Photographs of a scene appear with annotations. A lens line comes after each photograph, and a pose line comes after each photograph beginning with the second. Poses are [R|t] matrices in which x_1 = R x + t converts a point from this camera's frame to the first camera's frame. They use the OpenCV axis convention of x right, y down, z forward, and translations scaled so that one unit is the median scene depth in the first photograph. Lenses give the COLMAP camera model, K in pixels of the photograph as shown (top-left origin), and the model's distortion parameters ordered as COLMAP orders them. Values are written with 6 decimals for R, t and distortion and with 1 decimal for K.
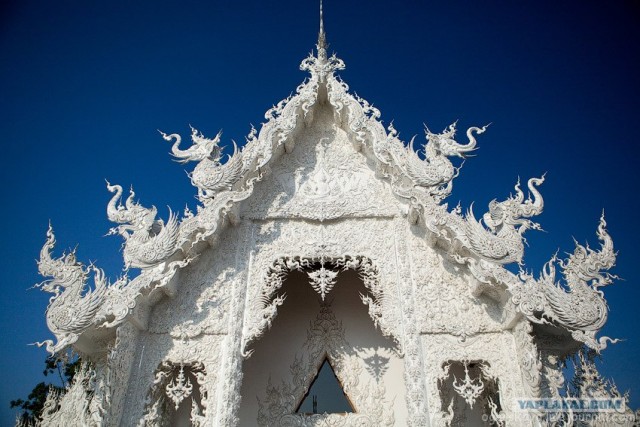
lens RADIAL K [[468.3, 0, 320.0], [0, 468.3, 213.5], [0, 0, 1]] dist [-0.074006, 0.000139]
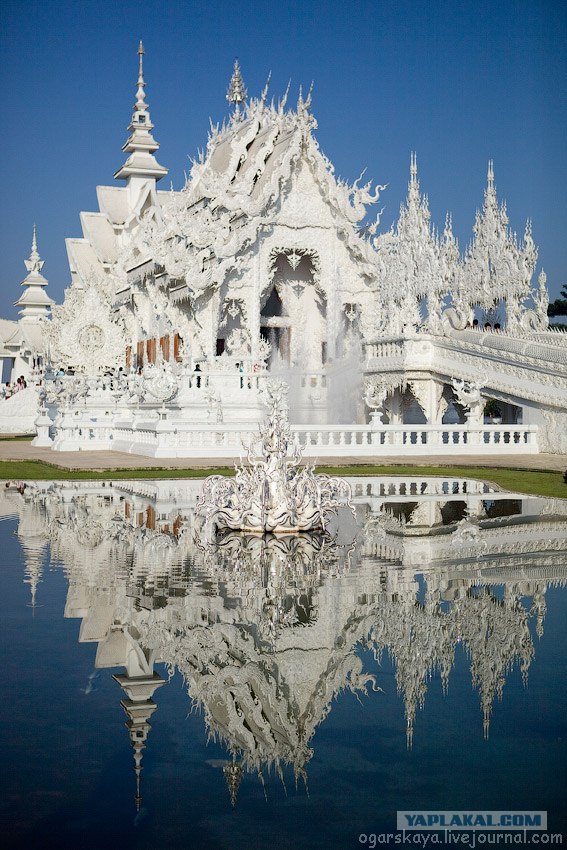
lens RADIAL K [[1190.6, 0, 283.5], [0, 1190.6, 425.0], [0, 0, 1]] dist [0.014637, 0.053003]
pose [[0.925251, -0.006846, 0.379293, -2.019277], [-0.213157, 0.817691, 0.534739, -2.045017], [-0.313805, -0.575617, 0.755110, -3.335355]]
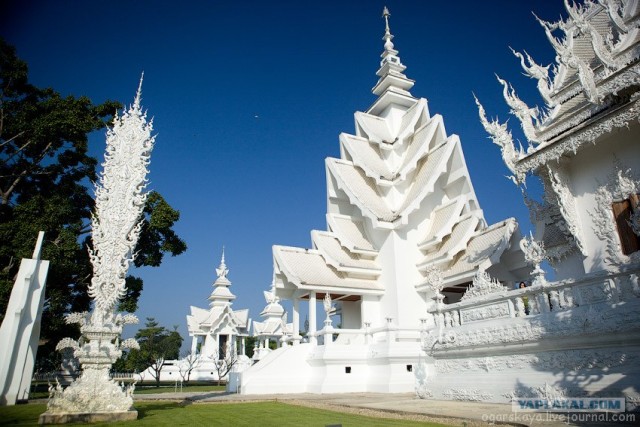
lens RADIAL K [[427.6, 0, 320.4], [0, 427.6, 220.8], [0, 0, 1]] dist [-0.060157, 0.002069]
pose [[0.885634, 0.137802, 0.443466, -1.427898], [-0.243506, 0.950946, 0.190805, 1.264961], [-0.395419, -0.276970, 0.875746, 1.438031]]
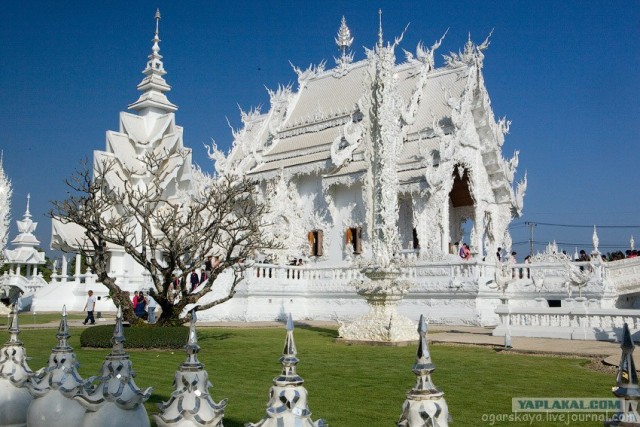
lens RADIAL K [[640.8, 0, 320.0], [0, 640.8, 213.5], [0, 0, 1]] dist [-0.036127, 0.012166]
pose [[0.629837, 0.099522, 0.770325, -3.018309], [-0.440026, 0.862978, 0.248284, -0.174095], [-0.640064, -0.495342, 0.587328, -0.603807]]
